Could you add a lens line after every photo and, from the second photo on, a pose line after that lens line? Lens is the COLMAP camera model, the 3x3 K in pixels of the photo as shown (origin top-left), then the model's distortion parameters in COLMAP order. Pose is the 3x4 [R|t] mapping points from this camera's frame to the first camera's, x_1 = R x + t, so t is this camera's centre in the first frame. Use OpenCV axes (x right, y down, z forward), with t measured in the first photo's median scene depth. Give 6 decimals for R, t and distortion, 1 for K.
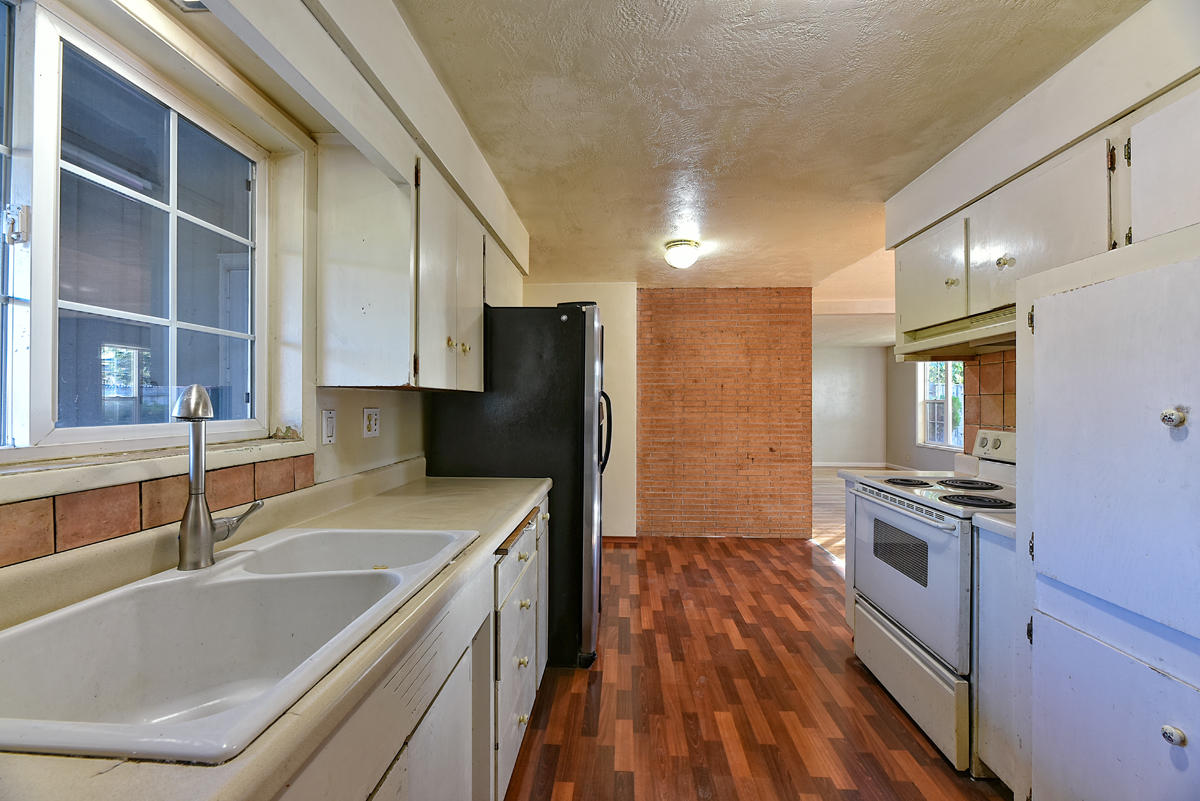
lens RADIAL K [[486.4, 0, 597.3], [0, 486.4, 407.0], [0, 0, 1]] dist [-0.002001, -0.001393]
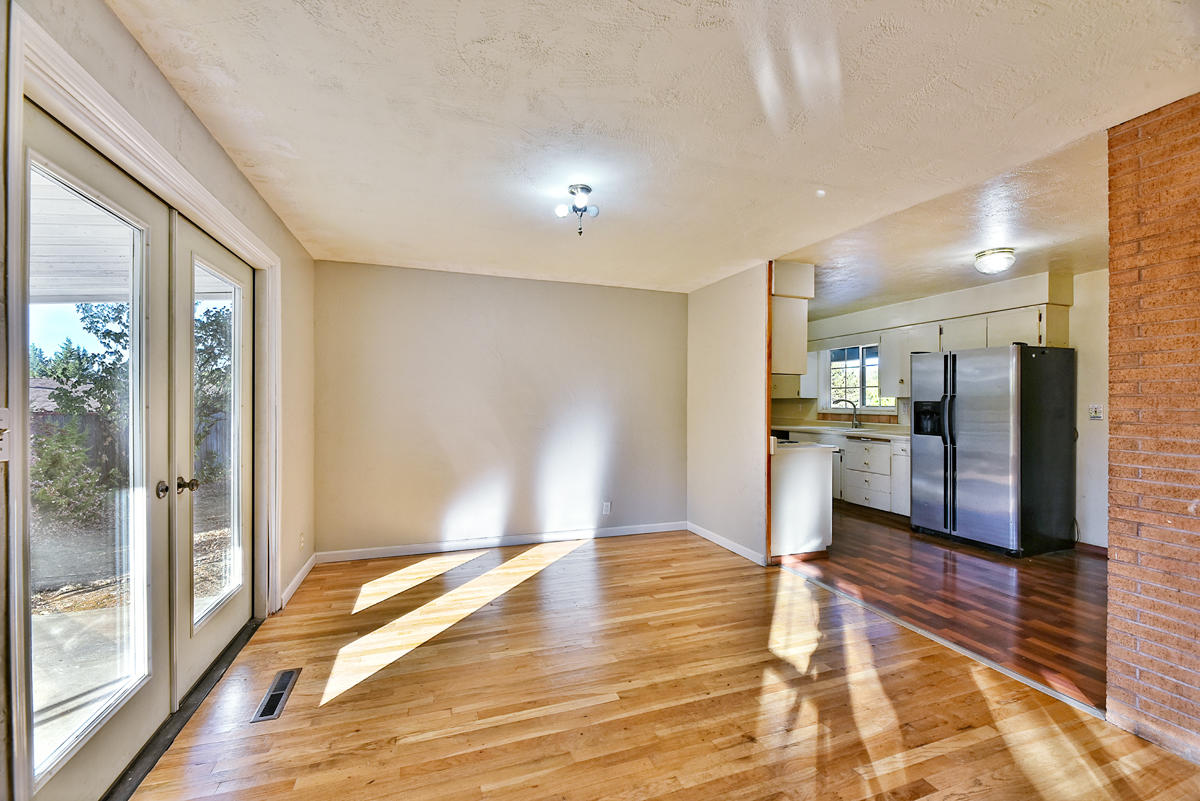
lens RADIAL K [[486.4, 0, 591.6], [0, 486.4, 403.1], [0, 0, 1]] dist [-0.002001, -0.001393]
pose [[-0.928240, -0.005022, -0.371947, 1.027853], [-0.010209, 0.999876, 0.011977, -0.006235], [0.371841, 0.014914, -0.928177, 1.228938]]
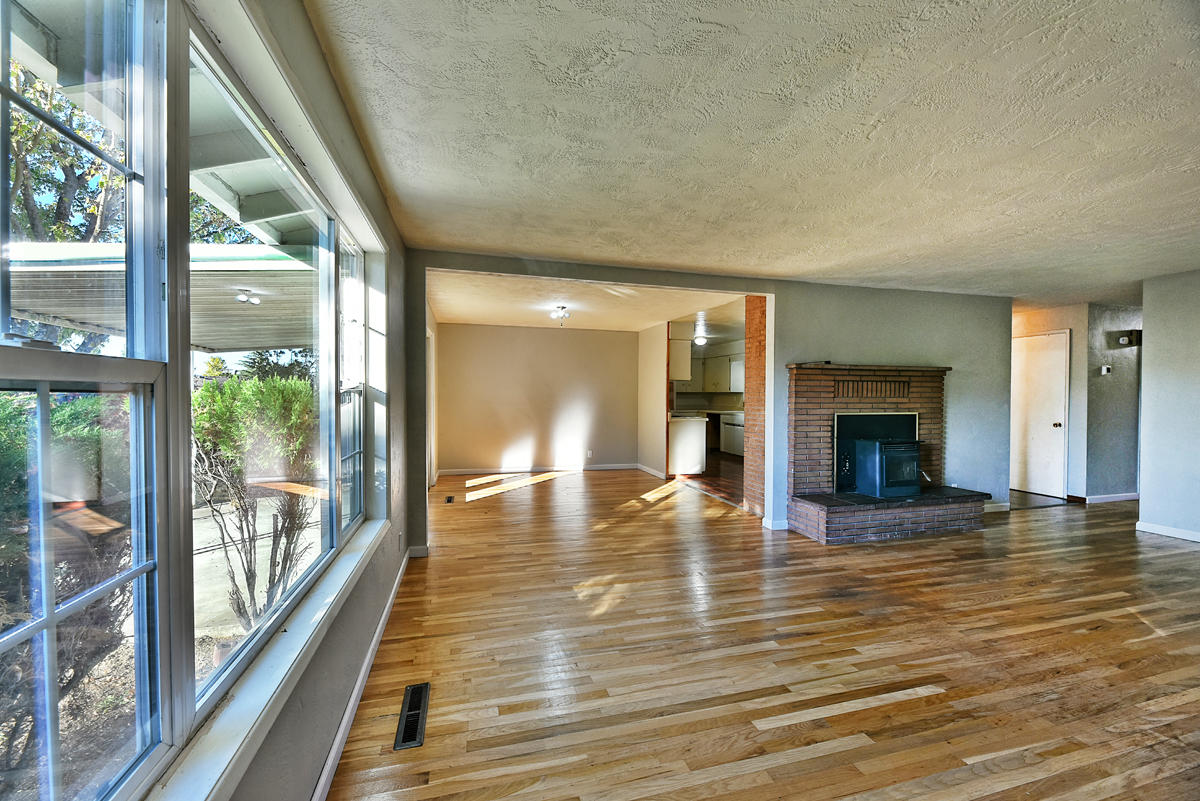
lens RADIAL K [[486.4, 0, 601.0], [0, 486.4, 401.9], [0, 0, 1]] dist [-0.002001, -0.001393]
pose [[-0.944246, -0.001433, -0.329238, 1.250860], [-0.010486, 0.999614, 0.025723, -0.021474], [0.329074, 0.027741, -0.943897, 2.400816]]
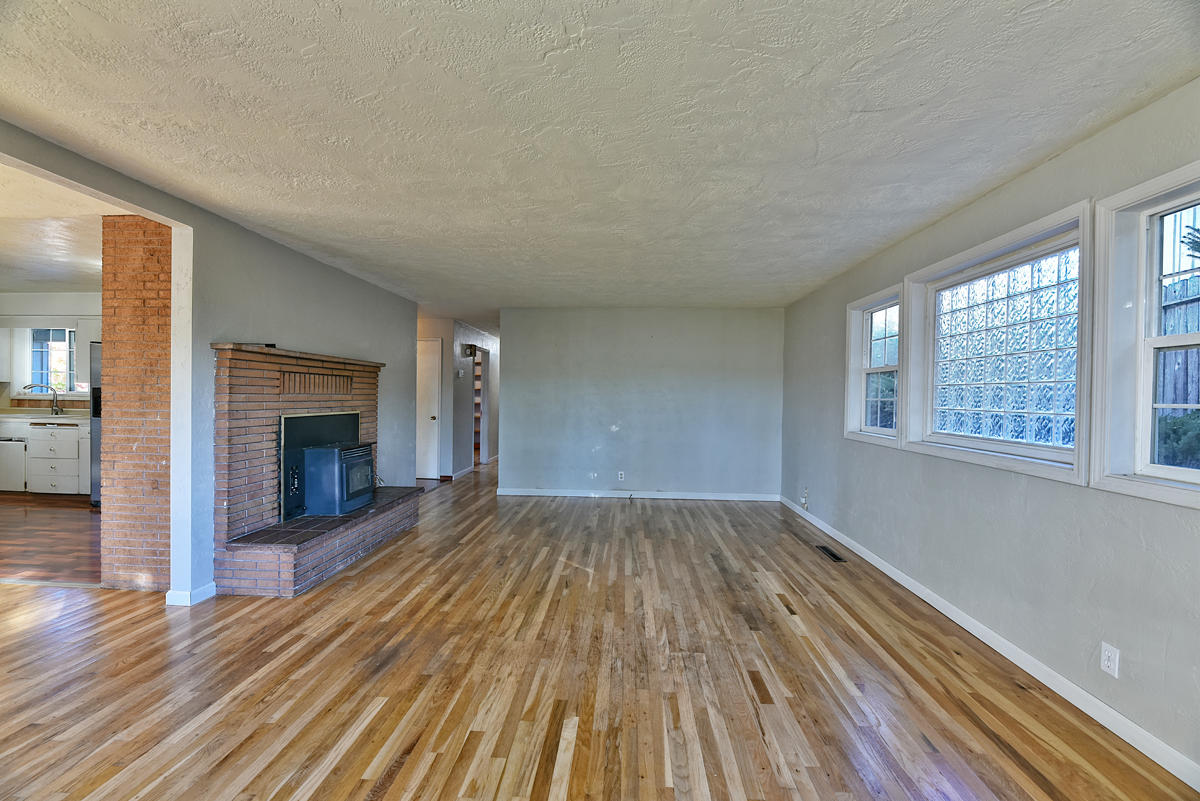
lens RADIAL K [[486.4, 0, 600.3], [0, 486.4, 400.5], [0, 0, 1]] dist [-0.002001, -0.001393]
pose [[0.005238, 0.006261, -0.999967, 1.208064], [-0.027479, 0.999604, 0.006115, -0.017391], [0.999609, 0.027446, 0.005408, 2.061937]]
